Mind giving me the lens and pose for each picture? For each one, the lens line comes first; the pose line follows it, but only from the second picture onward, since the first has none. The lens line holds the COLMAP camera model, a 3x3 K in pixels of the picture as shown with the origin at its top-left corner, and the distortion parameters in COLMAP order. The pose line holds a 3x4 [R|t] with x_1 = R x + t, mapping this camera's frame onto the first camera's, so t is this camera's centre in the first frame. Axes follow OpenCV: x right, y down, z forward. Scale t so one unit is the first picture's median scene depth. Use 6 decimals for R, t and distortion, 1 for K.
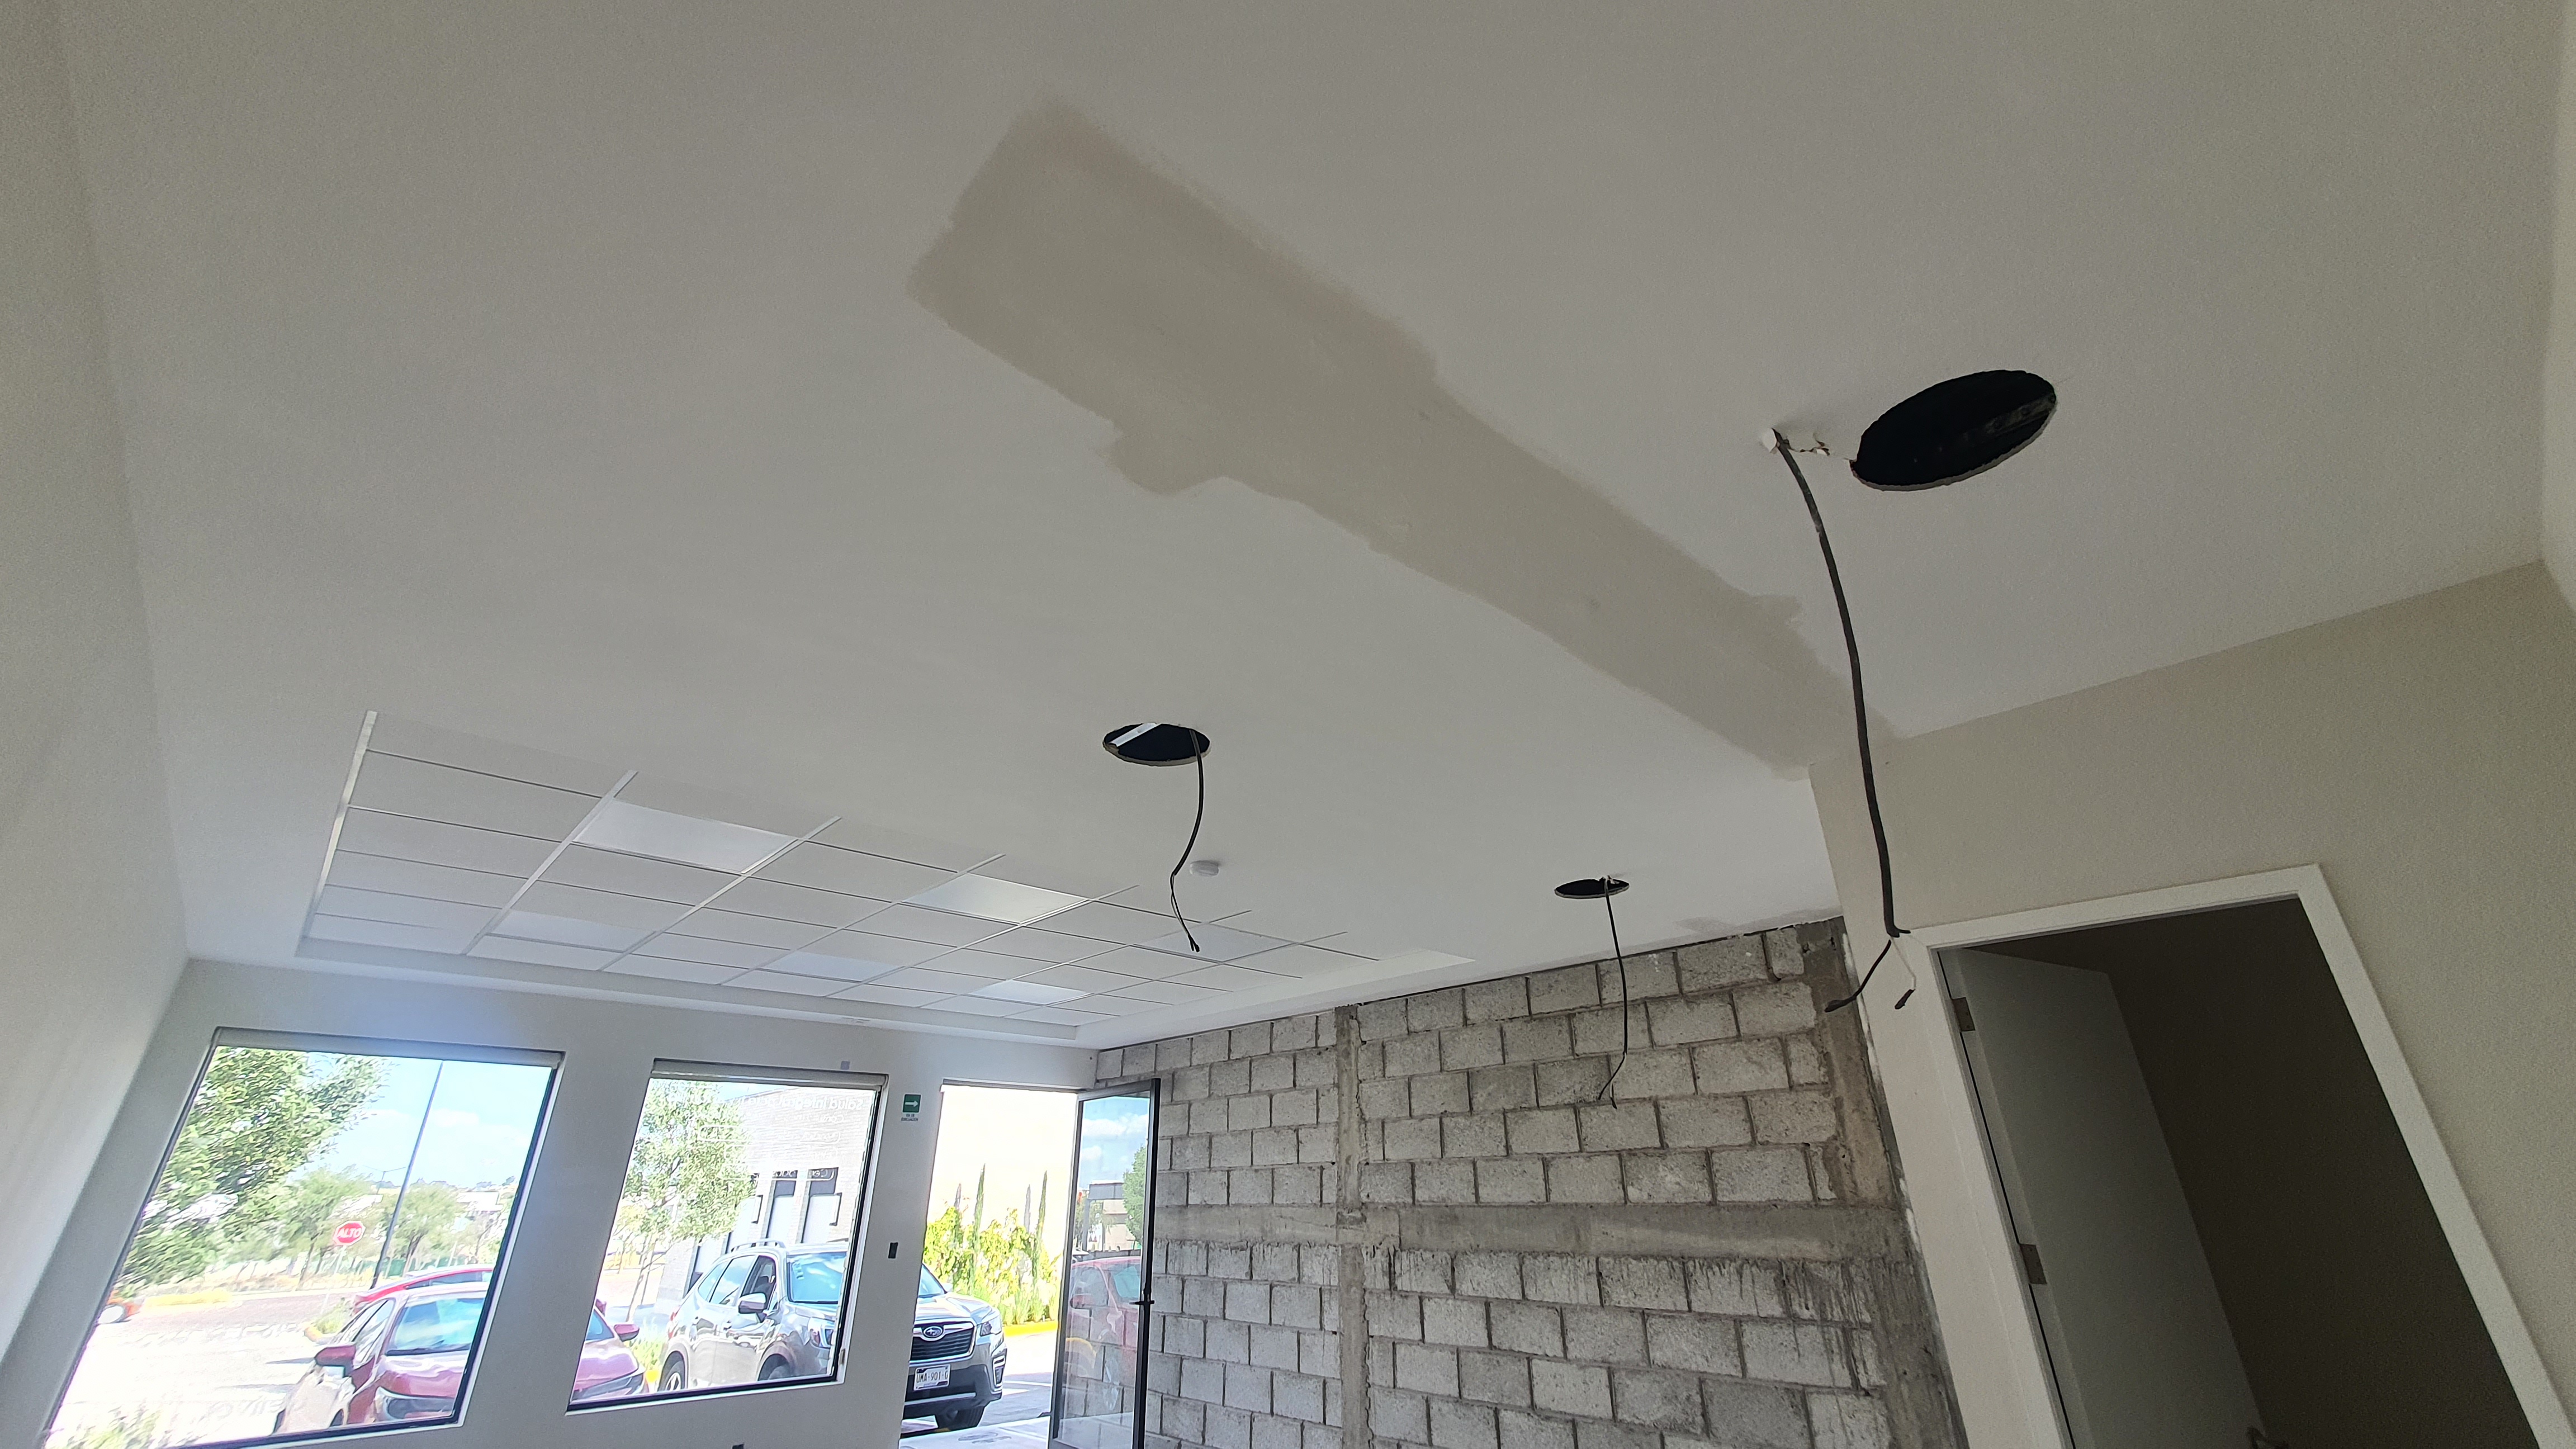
lens RADIAL K [[1026.2, 0, 1290.0], [0, 1026.2, 719.4], [0, 0, 1]] dist [0.003136, 0.000160]
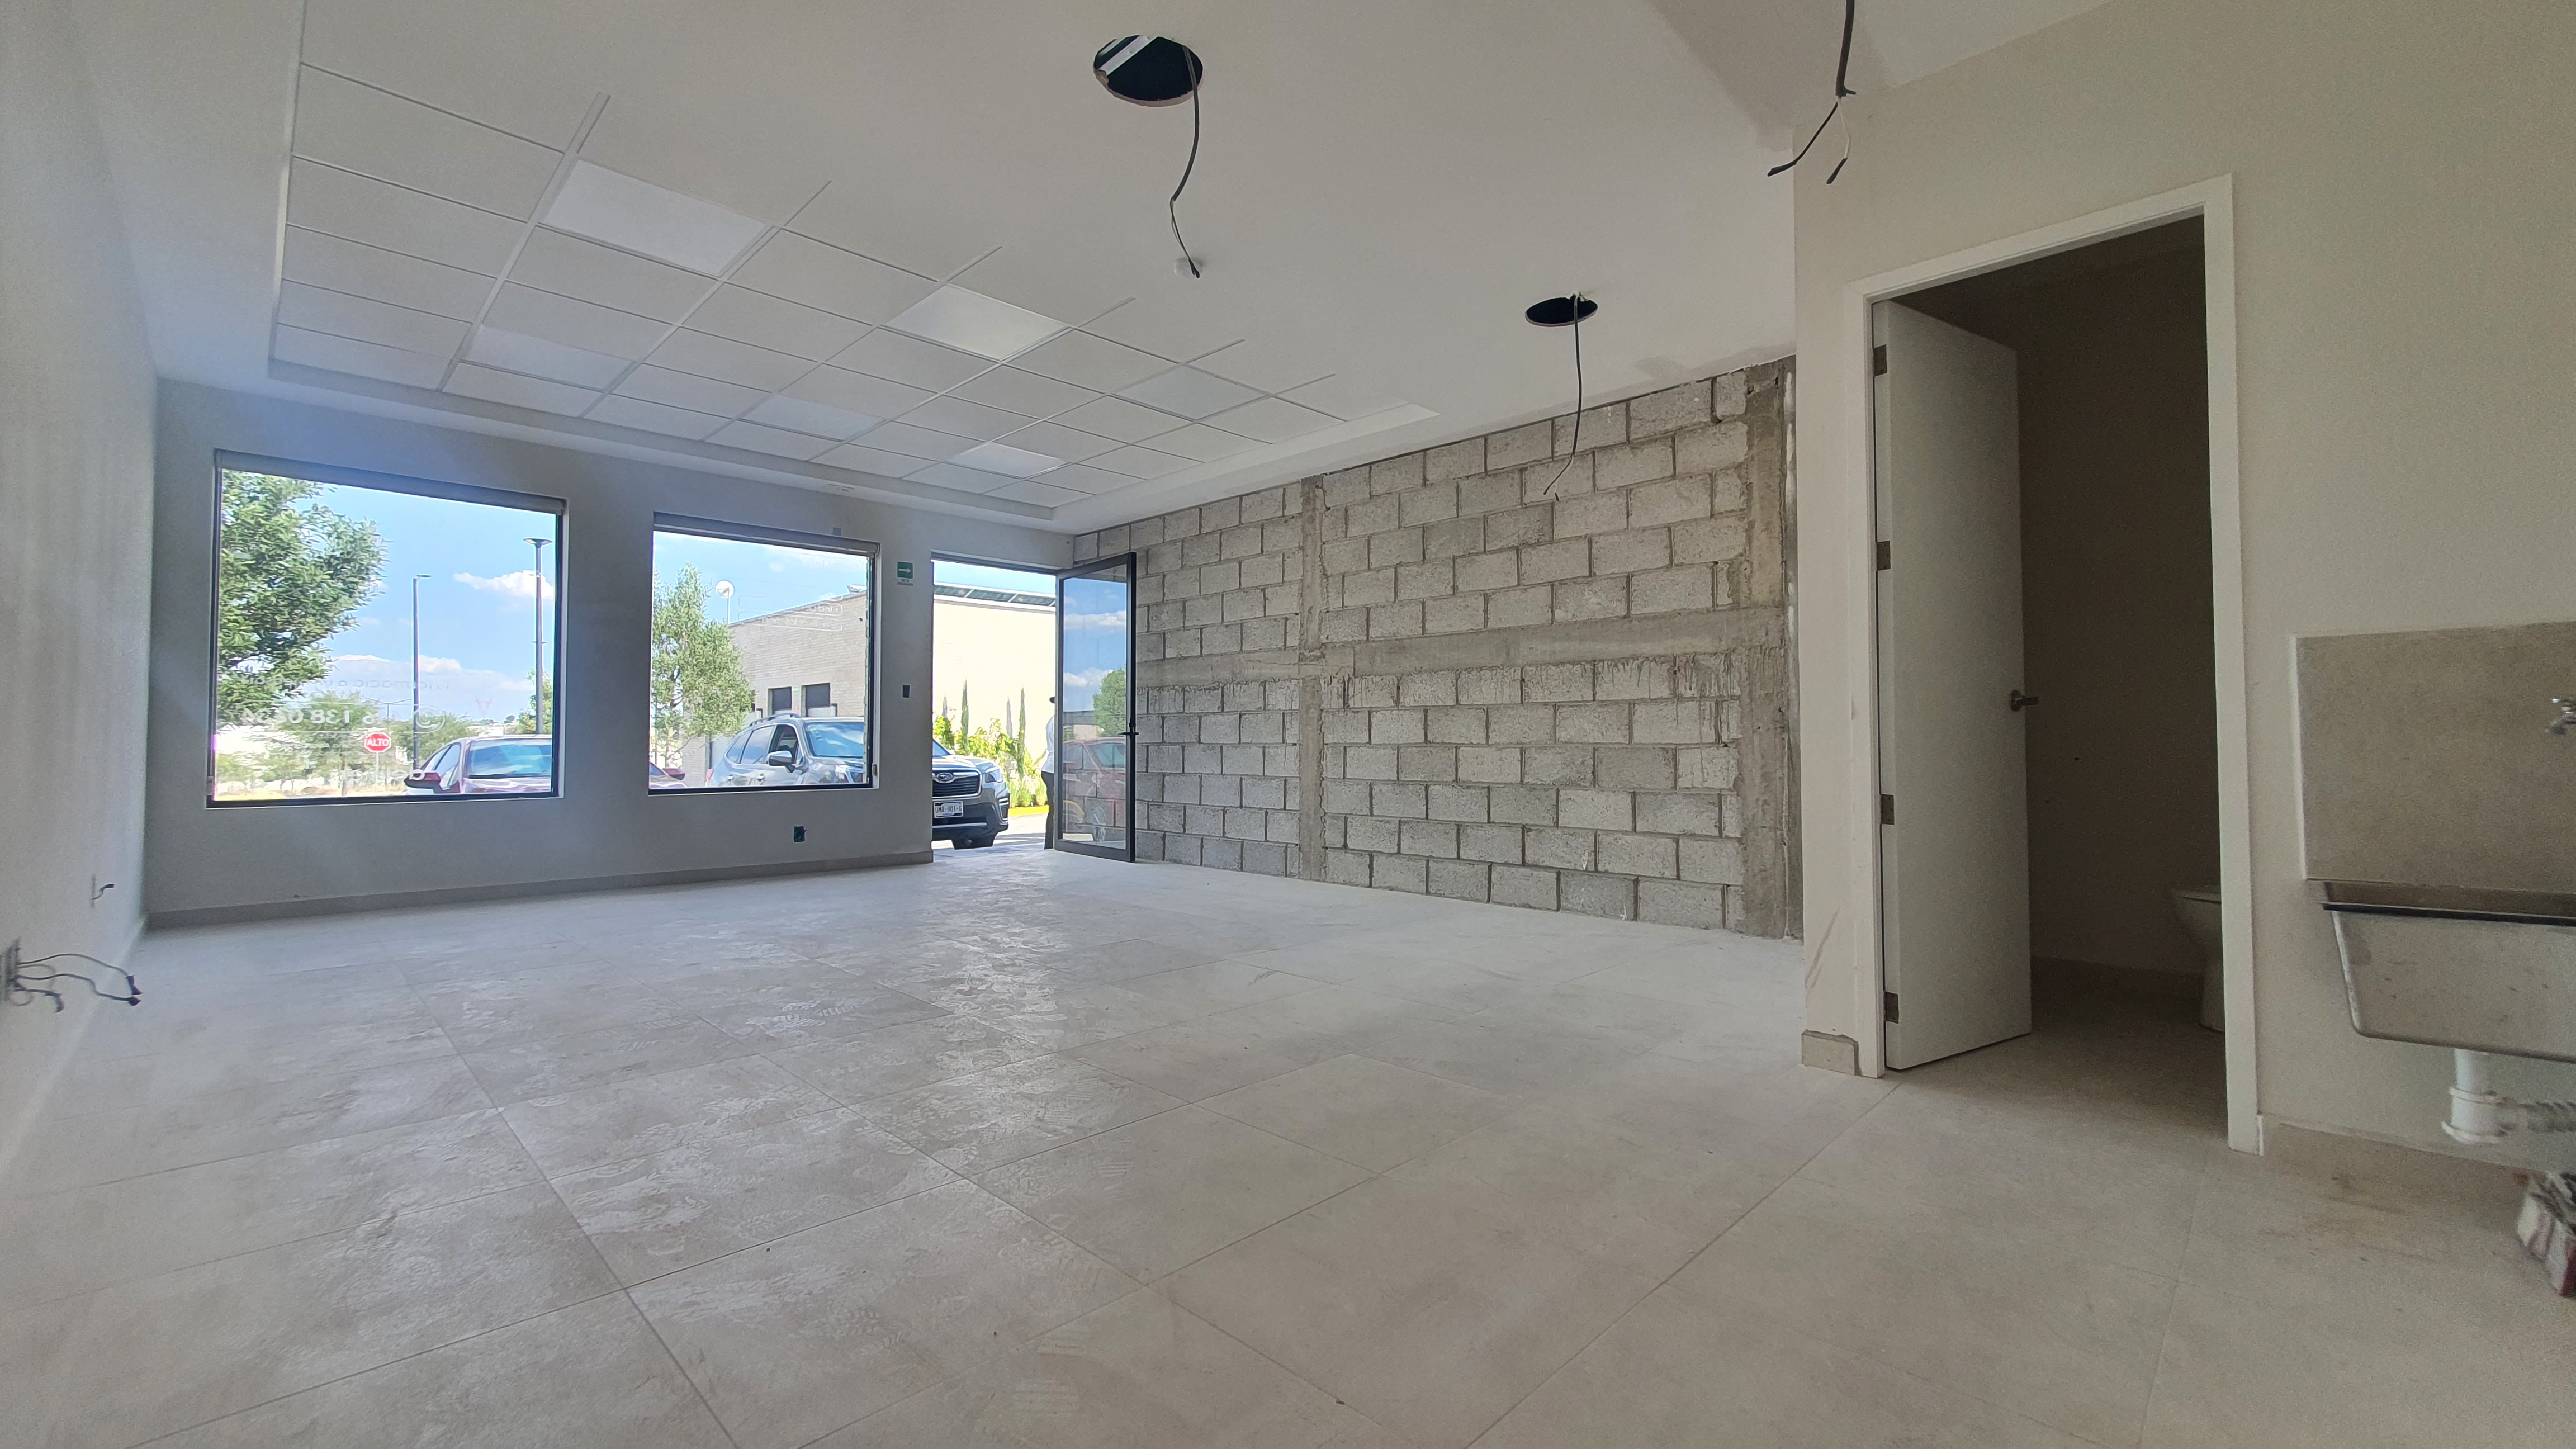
lens RADIAL K [[1022.4, 0, 1287.3], [0, 1022.4, 717.2], [0, 0, 1]] dist [0.003594, 0.000085]
pose [[0.999008, 0.006307, 0.044092, -0.018953], [-0.023503, 0.915524, 0.401576, 0.099245], [-0.037835, -0.402214, 0.914764, -0.074992]]
